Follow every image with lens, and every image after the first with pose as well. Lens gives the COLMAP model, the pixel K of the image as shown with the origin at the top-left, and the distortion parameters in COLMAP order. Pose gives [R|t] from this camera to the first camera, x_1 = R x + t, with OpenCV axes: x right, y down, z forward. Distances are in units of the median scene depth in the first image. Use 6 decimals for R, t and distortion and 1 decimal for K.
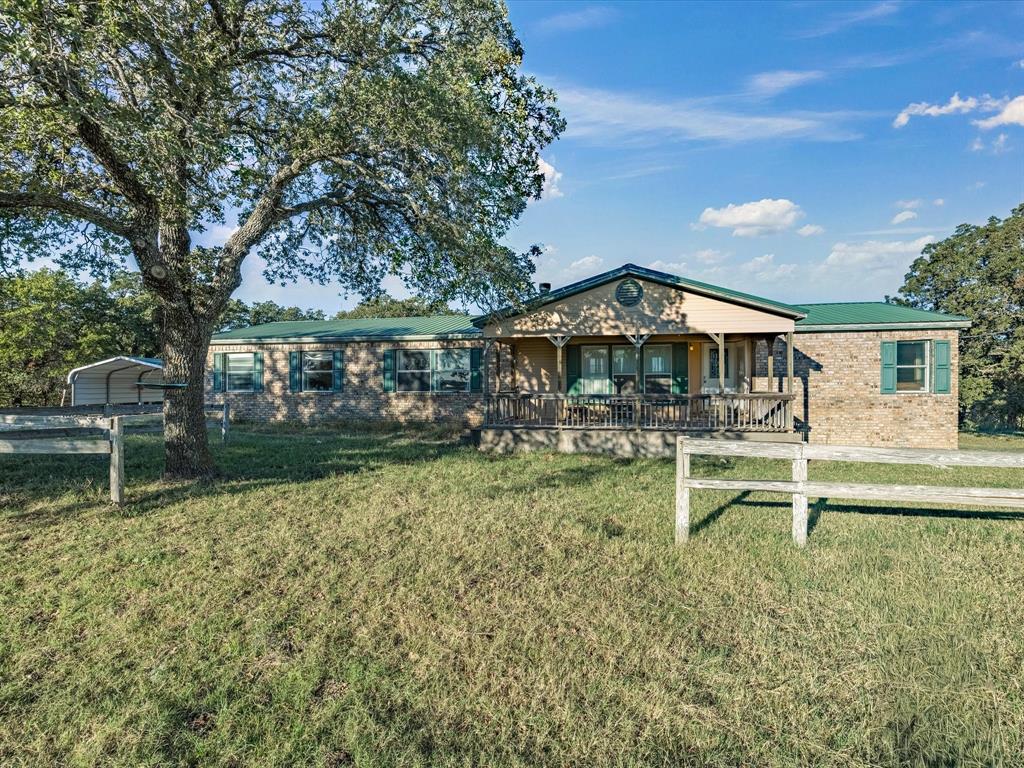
lens RADIAL K [[507.3, 0, 512.4], [0, 507.3, 401.8], [0, 0, 1]] dist [-0.002816, 0.000649]
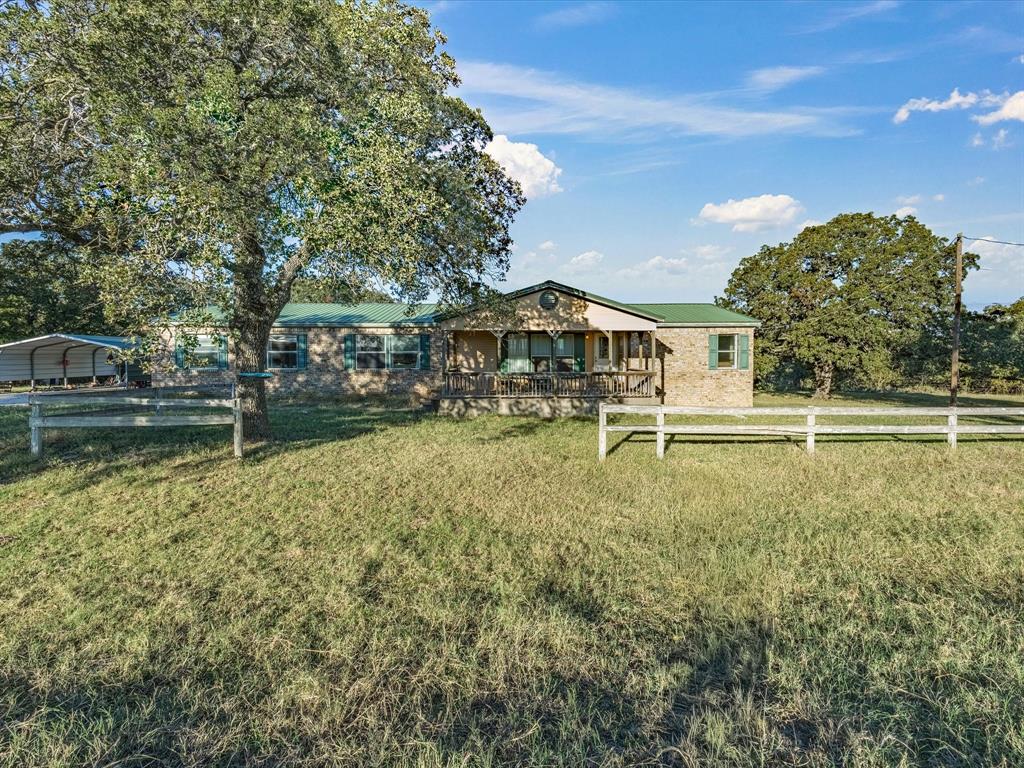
lens RADIAL K [[470.1, 0, 512.0], [0, 470.1, 384.0], [0, 0, 1]] dist [0.001193, 0.000580]
pose [[0.976683, -0.013922, 0.214236, -0.137861], [0.006985, 0.999428, 0.033101, -0.024079], [-0.214574, -0.030832, 0.976221, -0.233530]]
